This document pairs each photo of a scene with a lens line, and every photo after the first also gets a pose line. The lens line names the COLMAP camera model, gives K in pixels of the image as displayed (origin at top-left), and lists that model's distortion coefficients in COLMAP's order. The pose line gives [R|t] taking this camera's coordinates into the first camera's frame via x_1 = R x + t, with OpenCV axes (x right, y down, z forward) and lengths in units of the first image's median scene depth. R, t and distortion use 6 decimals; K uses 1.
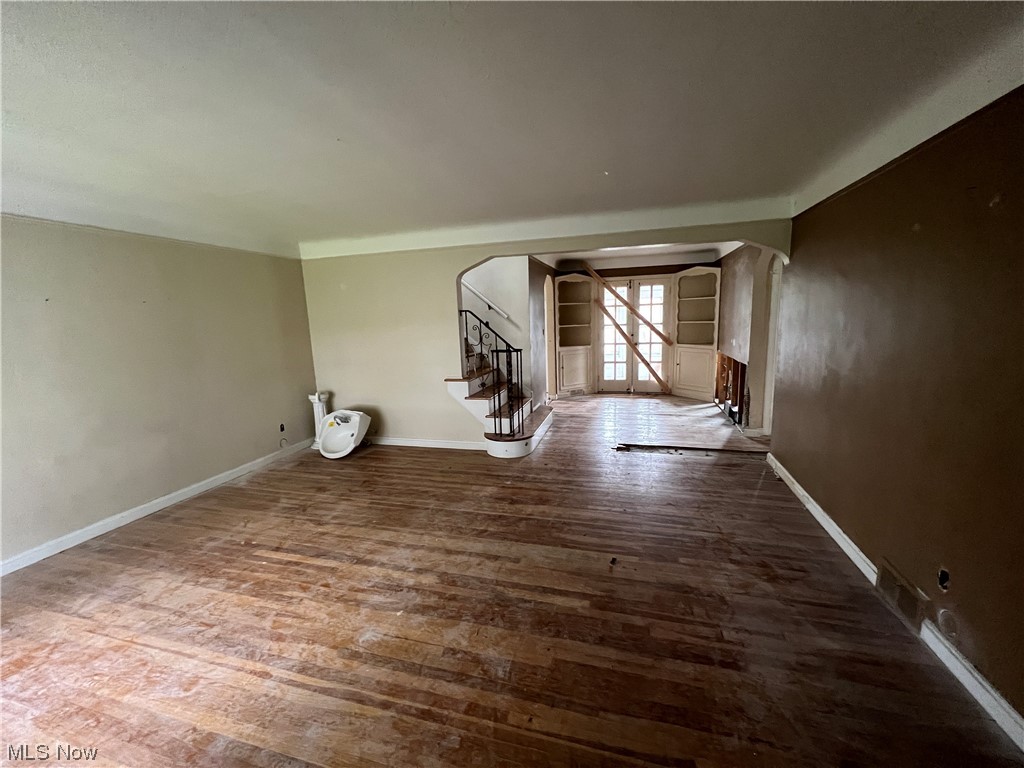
lens RADIAL K [[409.4, 0, 509.1], [0, 409.4, 383.5], [0, 0, 1]] dist [-0.001689, 0.000299]
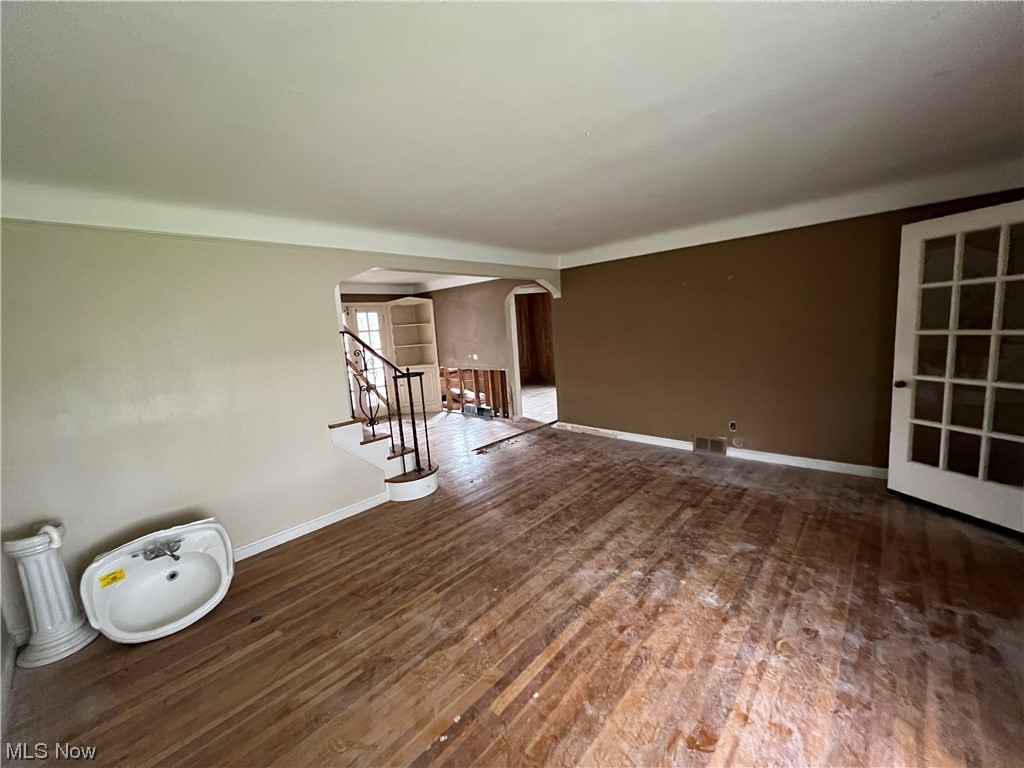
lens RADIAL K [[409.4, 0, 514.0], [0, 409.4, 382.4], [0, 0, 1]] dist [-0.001689, 0.000299]
pose [[0.449322, -0.118293, 0.885504, -1.077054], [0.196777, 0.979956, 0.031063, -0.074775], [-0.871429, 0.160290, 0.463593, 0.615049]]
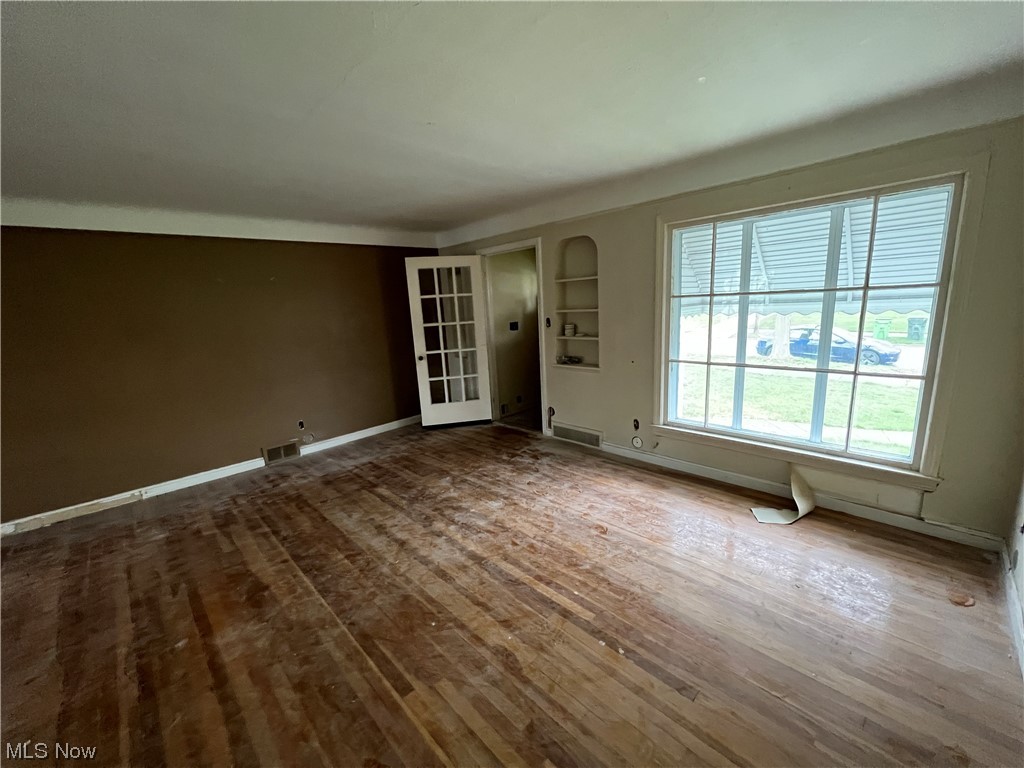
lens RADIAL K [[409.4, 0, 510.1], [0, 409.4, 383.8], [0, 0, 1]] dist [-0.001689, 0.000299]
pose [[-0.865009, -0.016012, 0.501501, -0.844147], [0.167067, 0.933268, 0.317962, -0.222860], [-0.473126, 0.358824, -0.804610, 1.491993]]
